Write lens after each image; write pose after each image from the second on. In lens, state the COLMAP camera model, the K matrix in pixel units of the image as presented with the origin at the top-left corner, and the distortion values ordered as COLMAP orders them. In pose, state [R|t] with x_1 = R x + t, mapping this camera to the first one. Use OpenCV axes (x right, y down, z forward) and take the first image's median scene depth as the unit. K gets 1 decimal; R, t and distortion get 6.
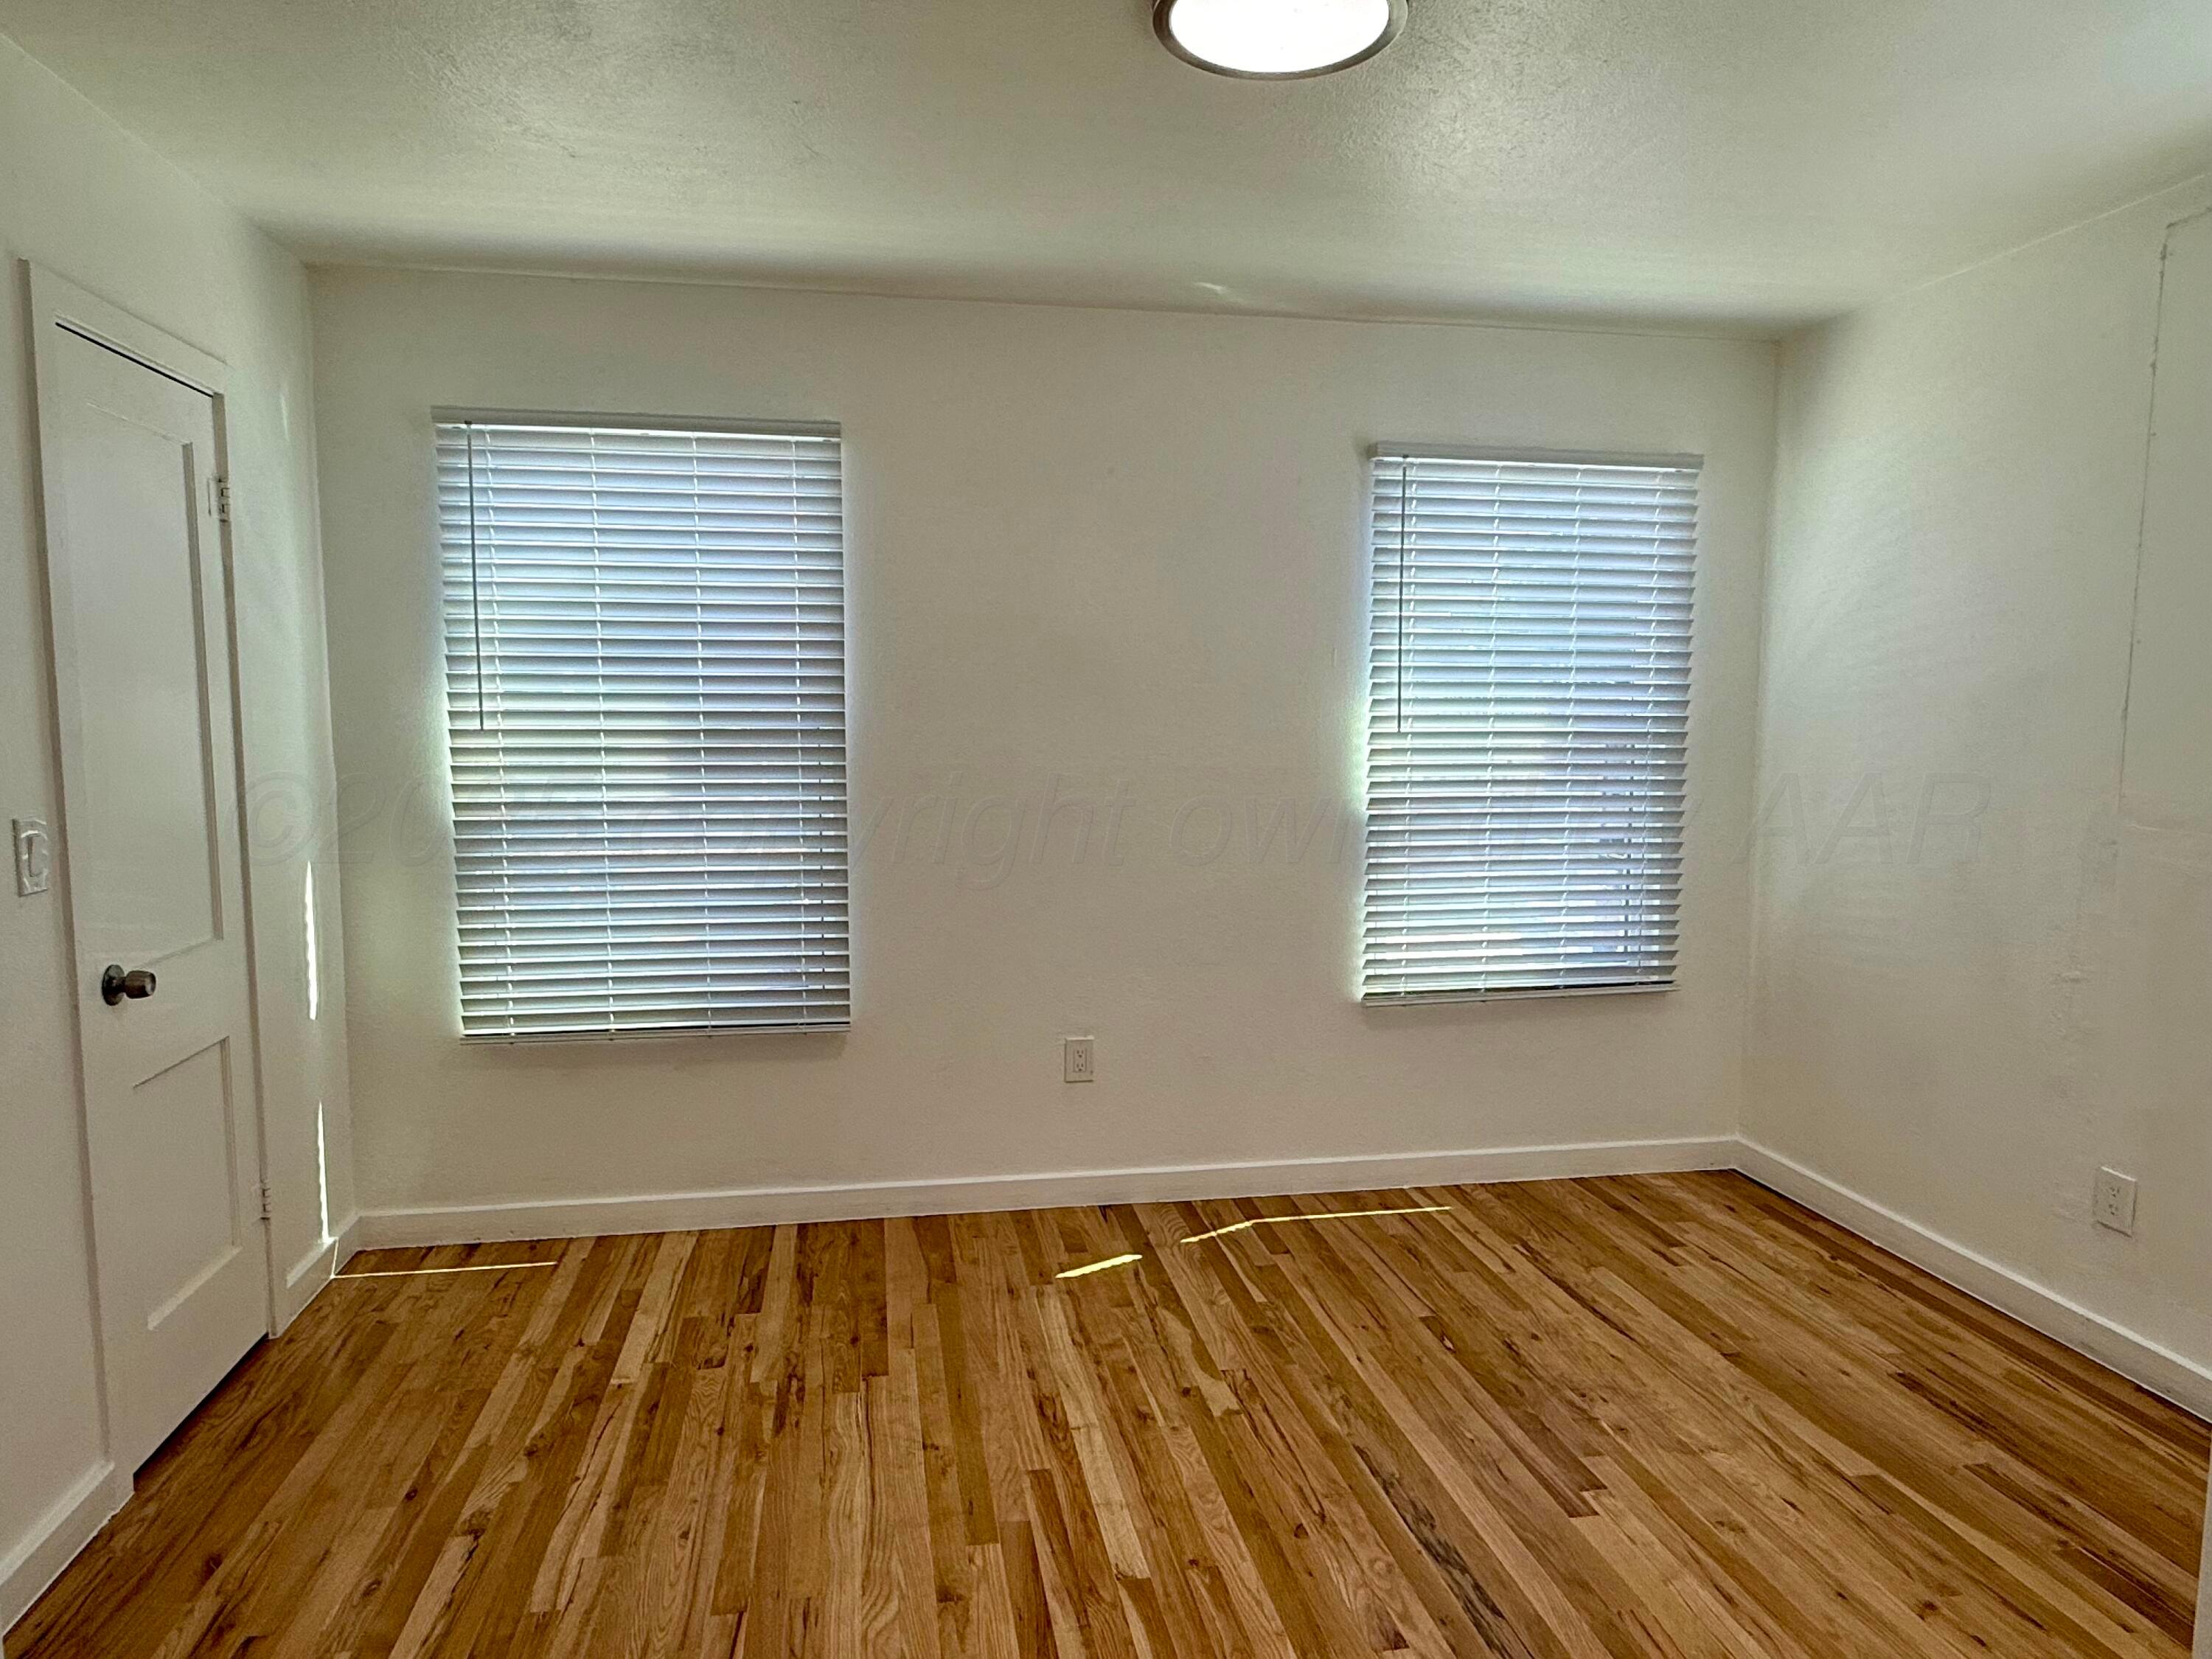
lens RADIAL K [[1395.8, 0, 1111.2], [0, 1395.8, 838.5], [0, 0, 1]] dist [0.002735, 0.002316]
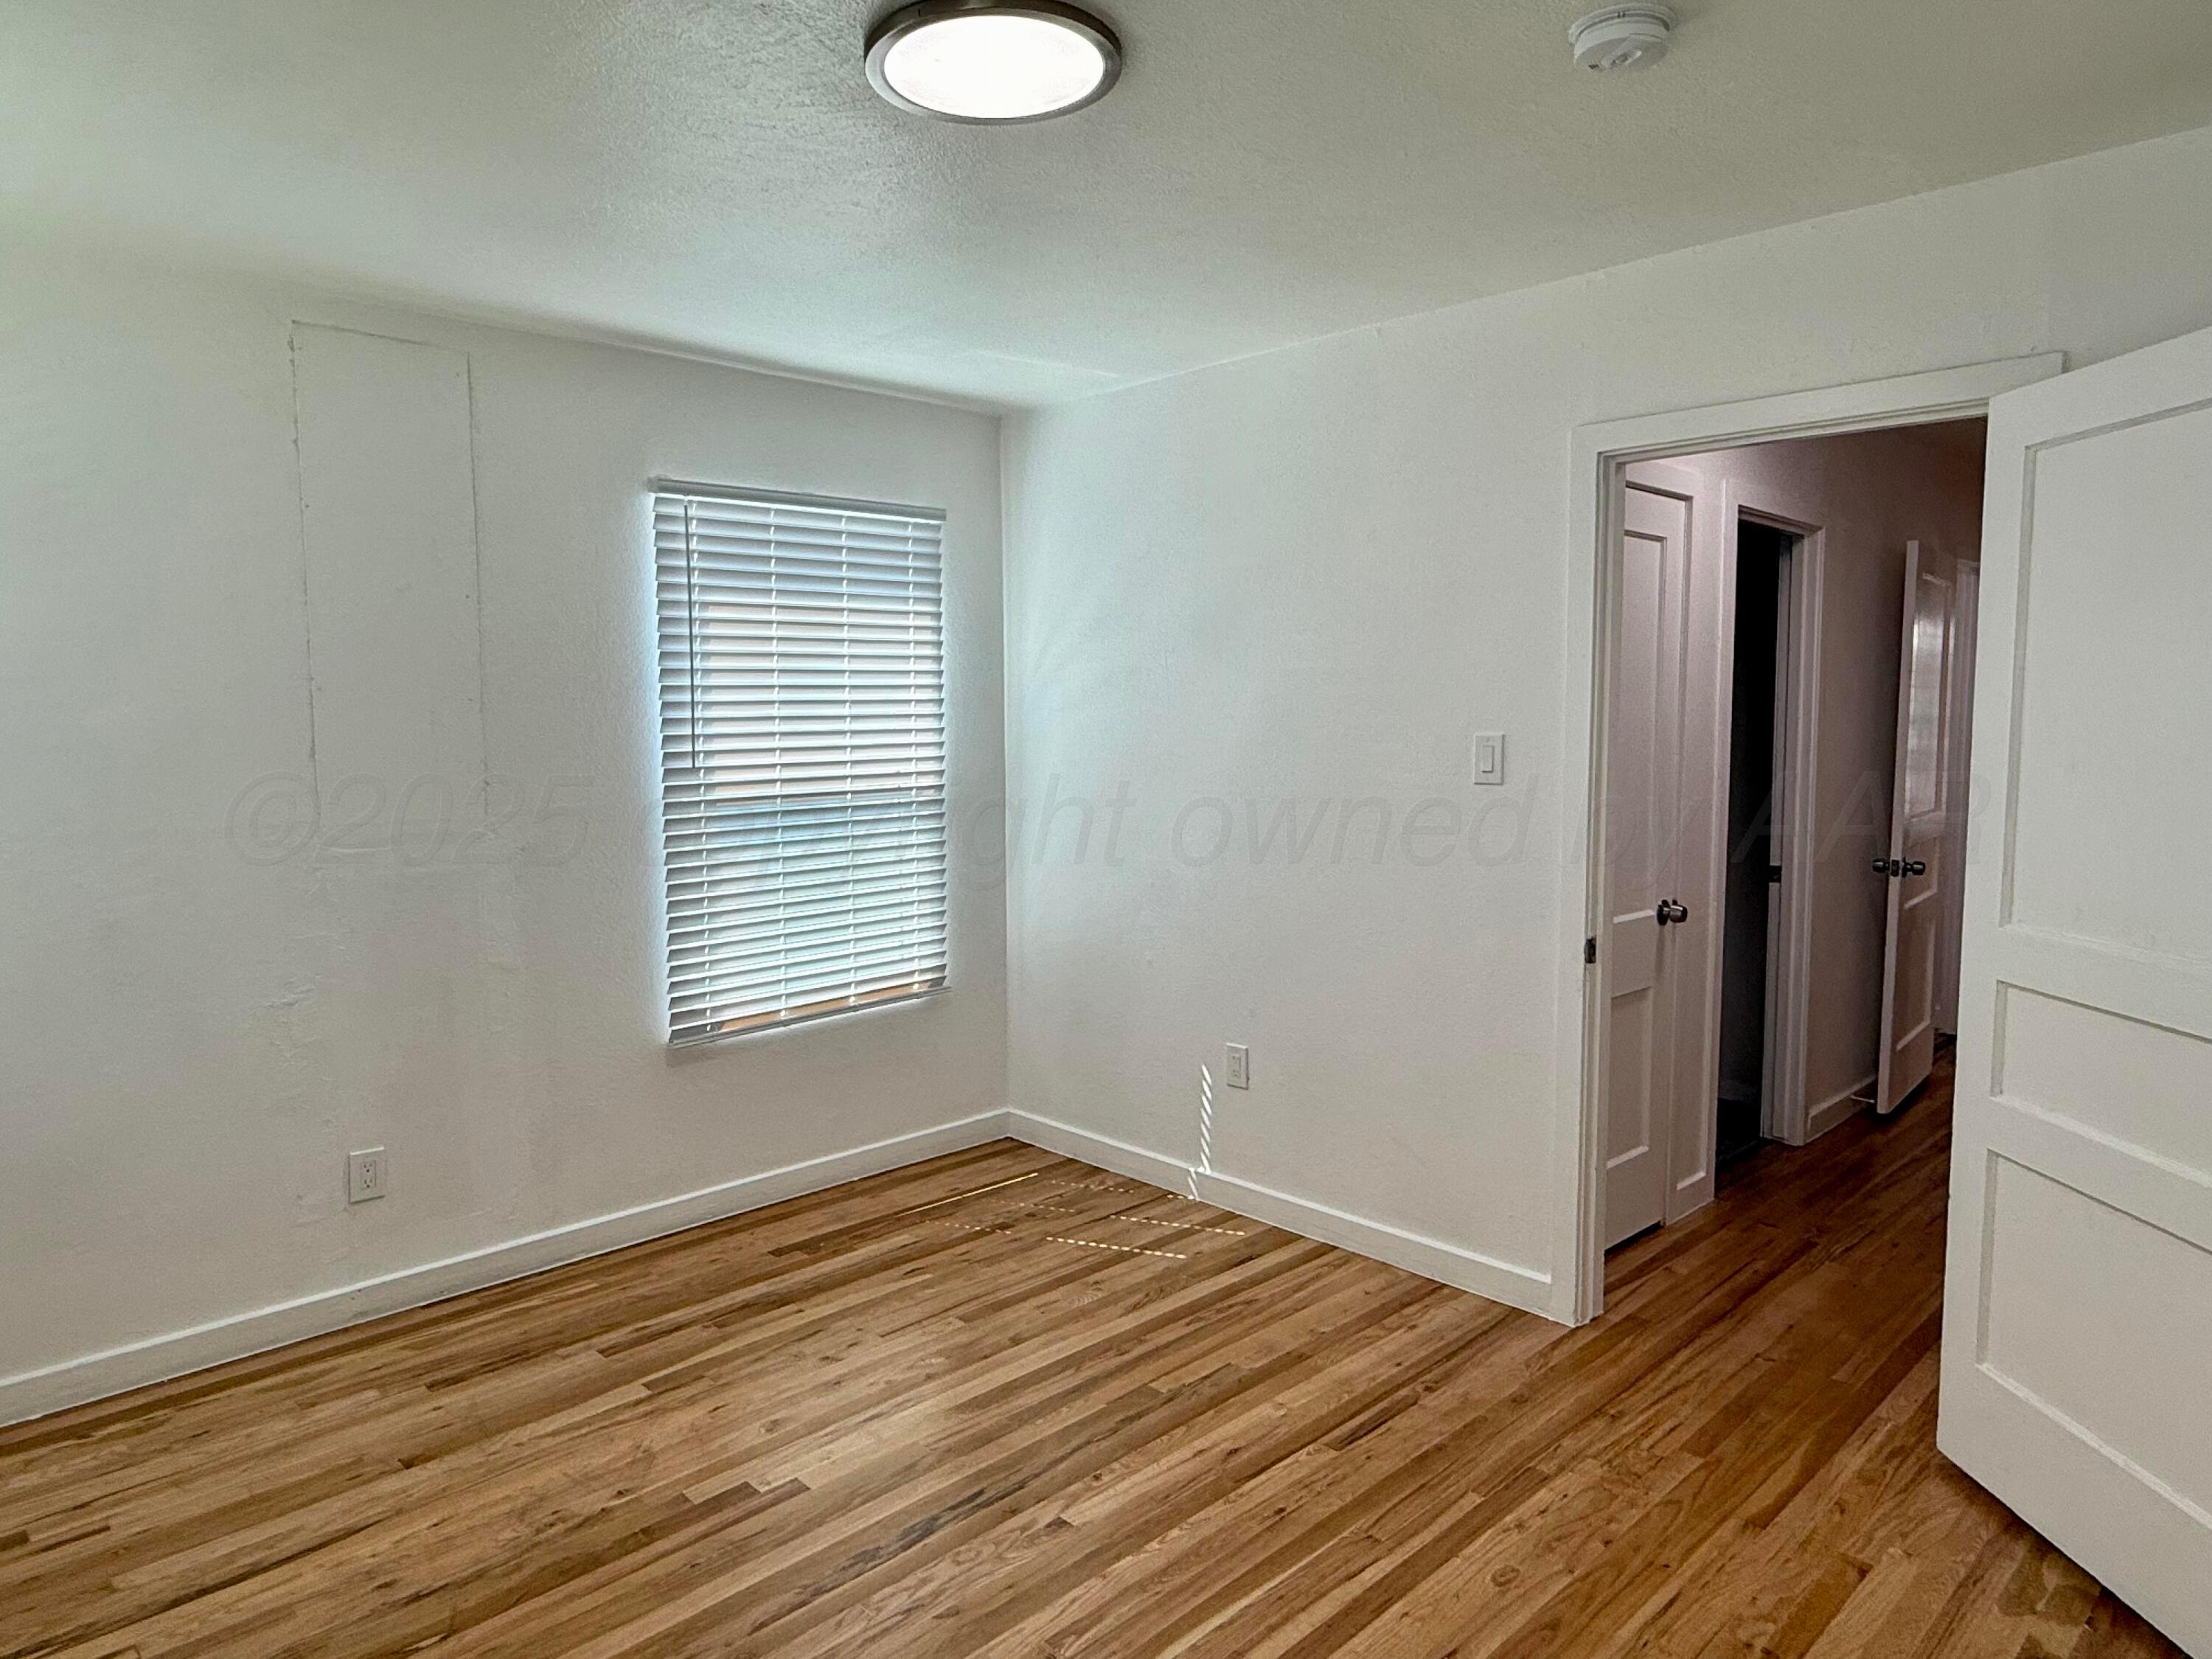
lens RADIAL K [[1395.8, 0, 1104.8], [0, 1395.8, 823.4], [0, 0, 1]] dist [0.002735, 0.002316]
pose [[-0.560756, -0.071127, 0.824921, -0.584634], [0.086948, 0.985736, 0.144097, -0.147440], [-0.823403, 0.152529, -0.546573, 1.158861]]
